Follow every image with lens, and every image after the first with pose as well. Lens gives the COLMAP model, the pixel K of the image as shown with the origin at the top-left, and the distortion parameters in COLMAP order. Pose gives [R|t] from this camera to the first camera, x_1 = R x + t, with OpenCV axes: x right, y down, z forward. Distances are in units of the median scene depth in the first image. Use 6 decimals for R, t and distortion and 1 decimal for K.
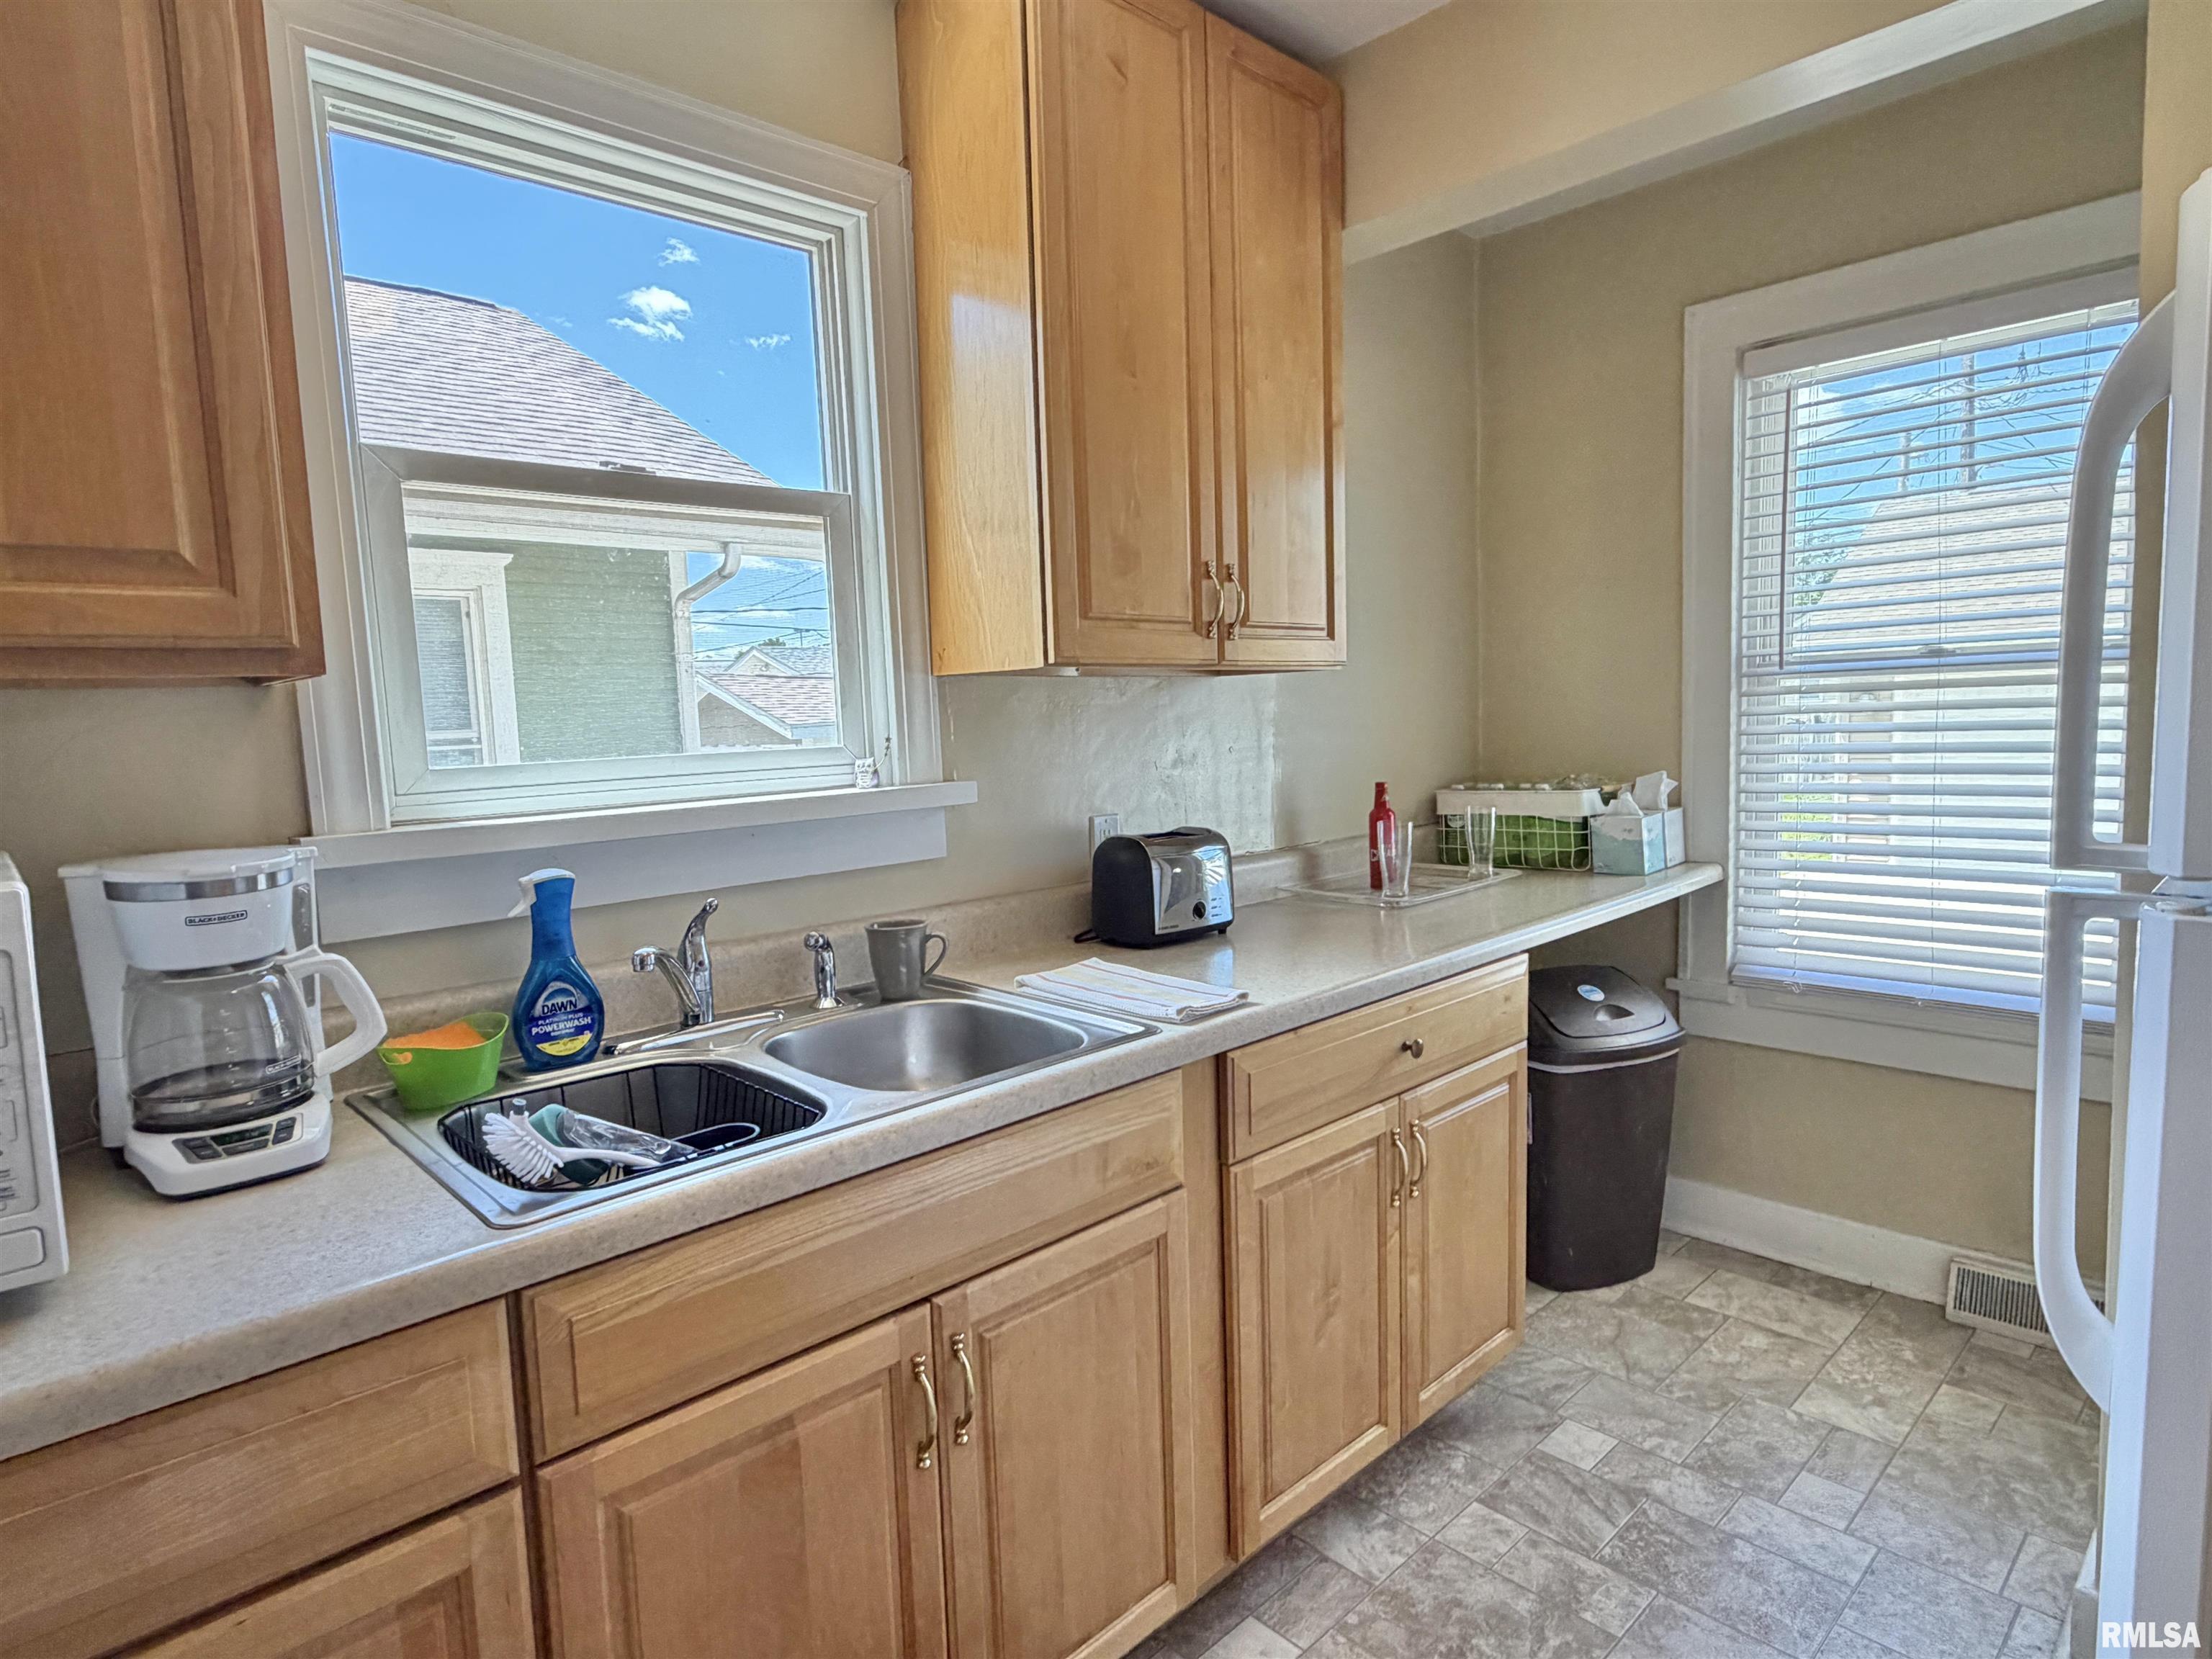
lens RADIAL K [[1219.6, 0, 1117.3], [0, 1219.6, 829.5], [0, 0, 1]] dist [0.007117, -0.001855]
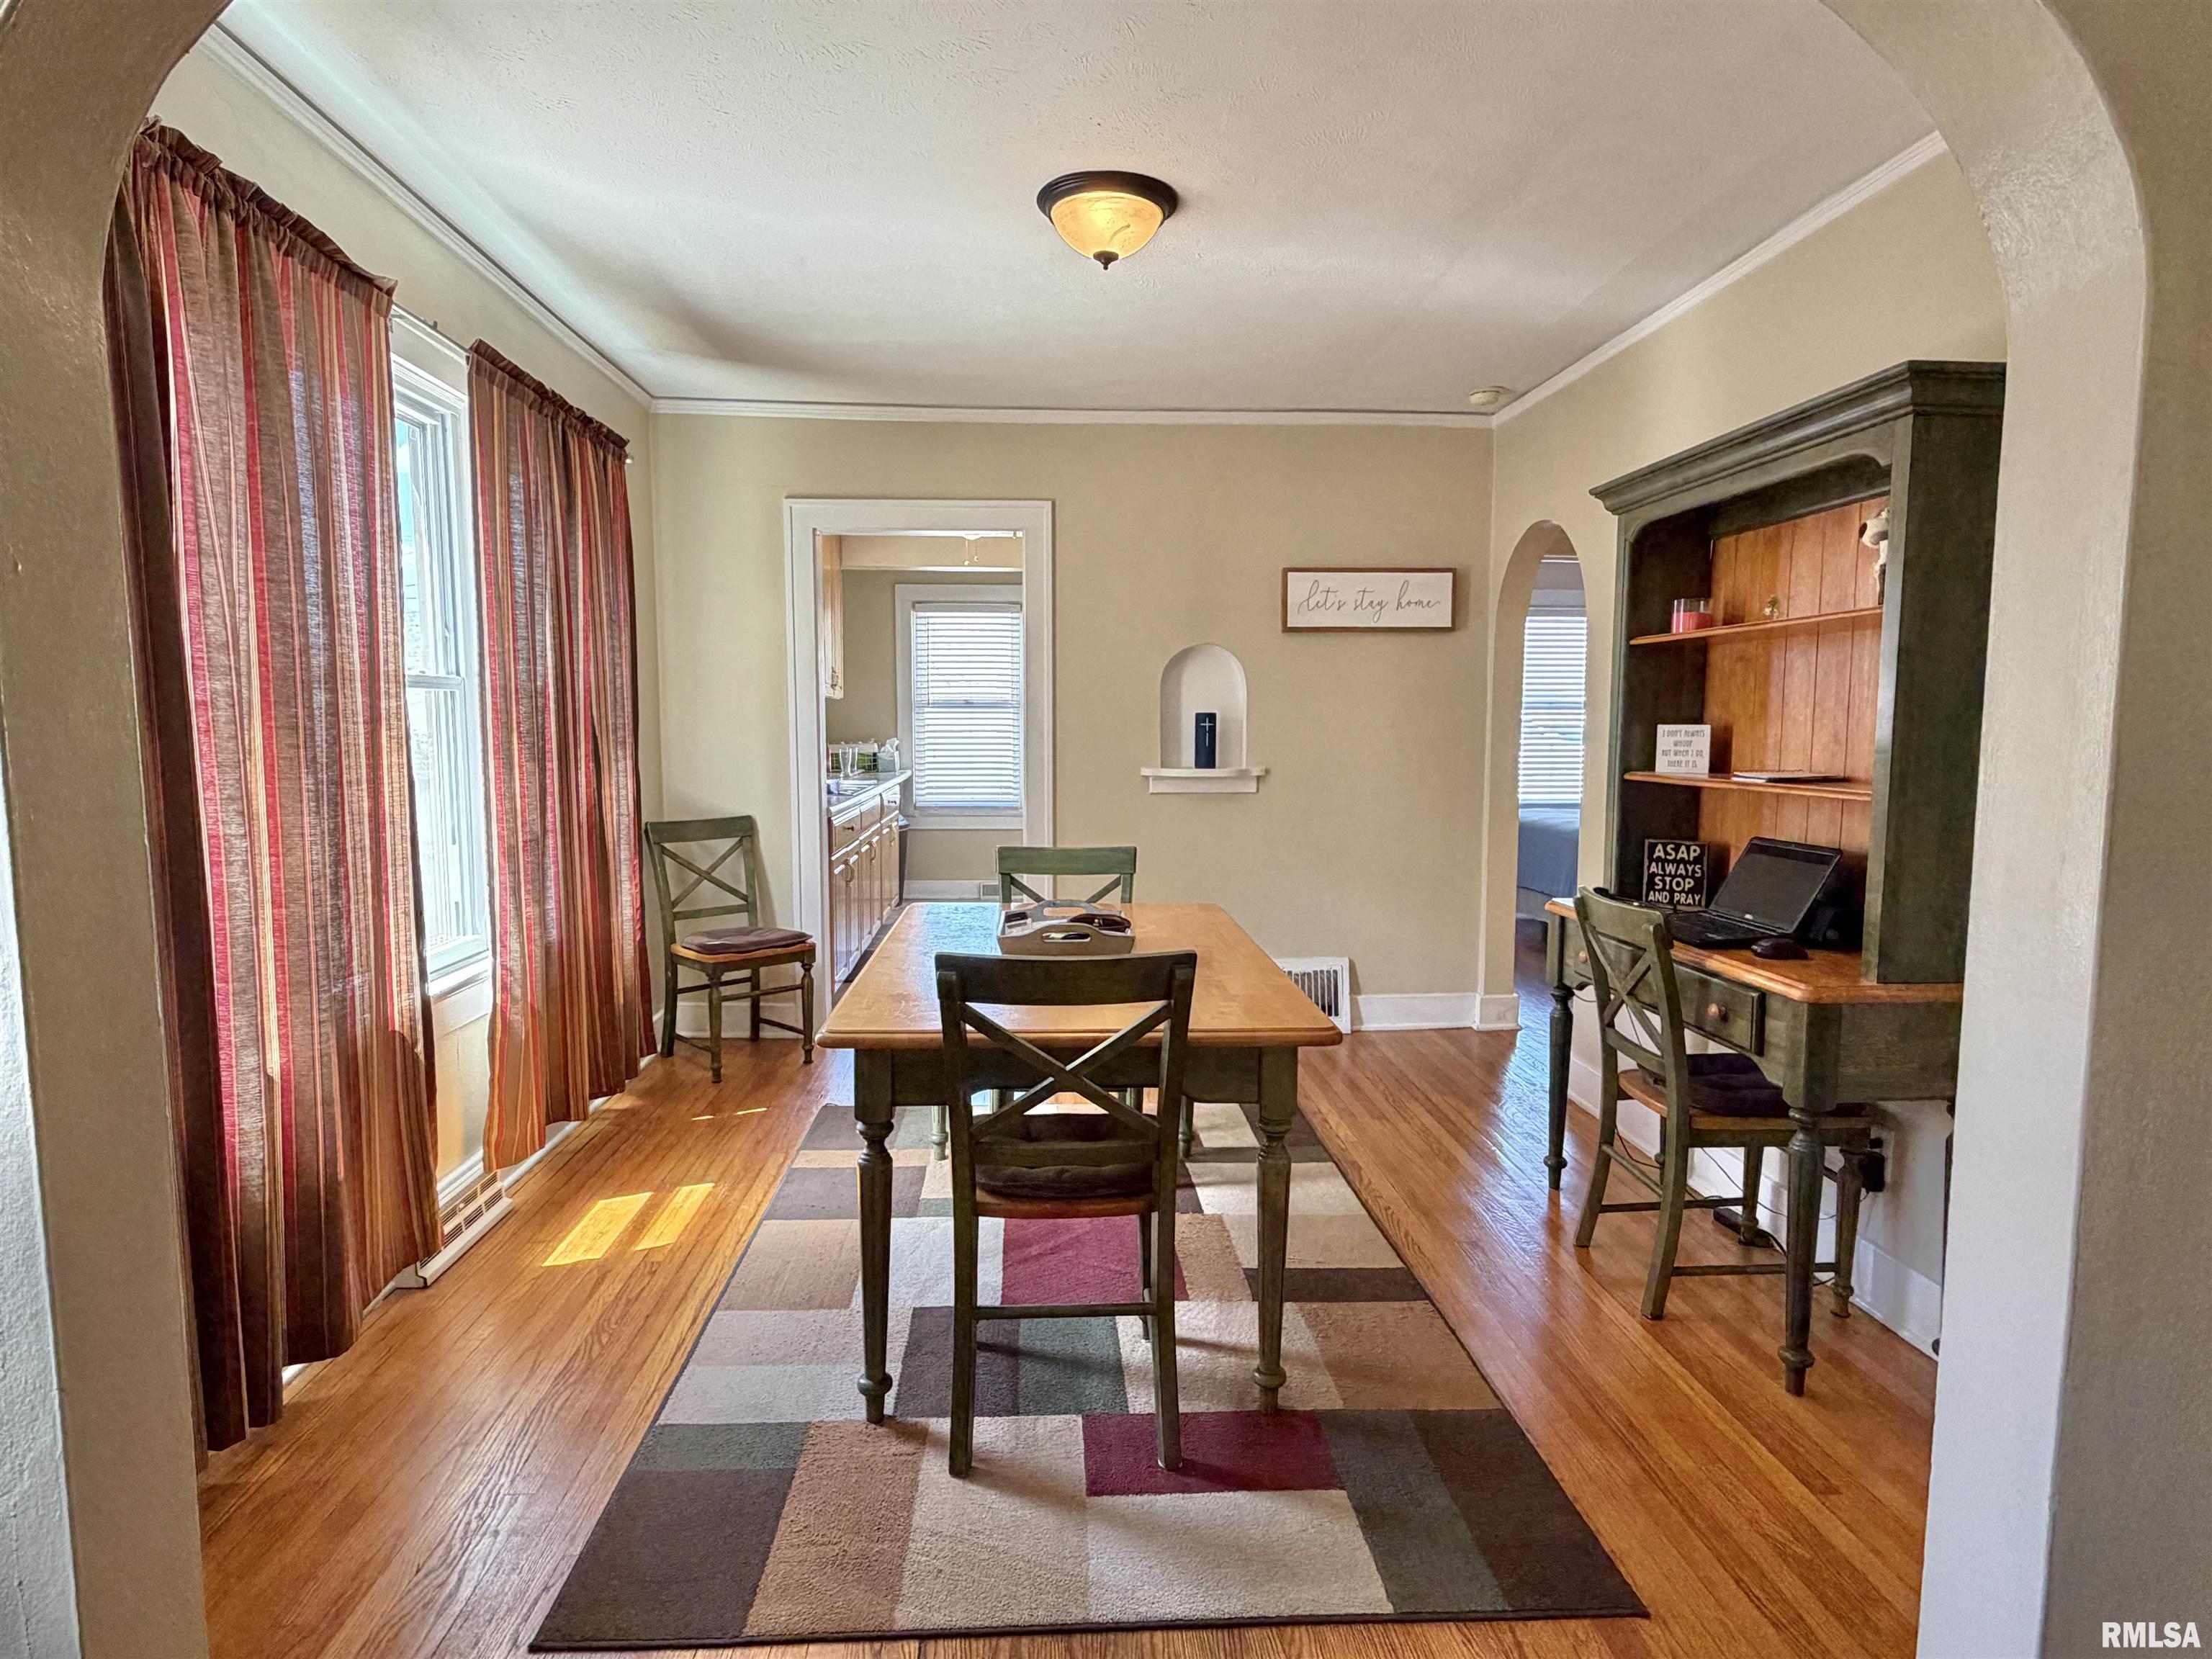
lens RADIAL K [[1219.6, 0, 1113.3], [0, 1219.6, 839.7], [0, 0, 1]] dist [0.007117, -0.001855]
pose [[0.645080, -0.040176, 0.763058, -1.684546], [0.050889, 0.998659, 0.009560, 0.225785], [-0.762418, 0.032664, 0.646259, -1.491633]]
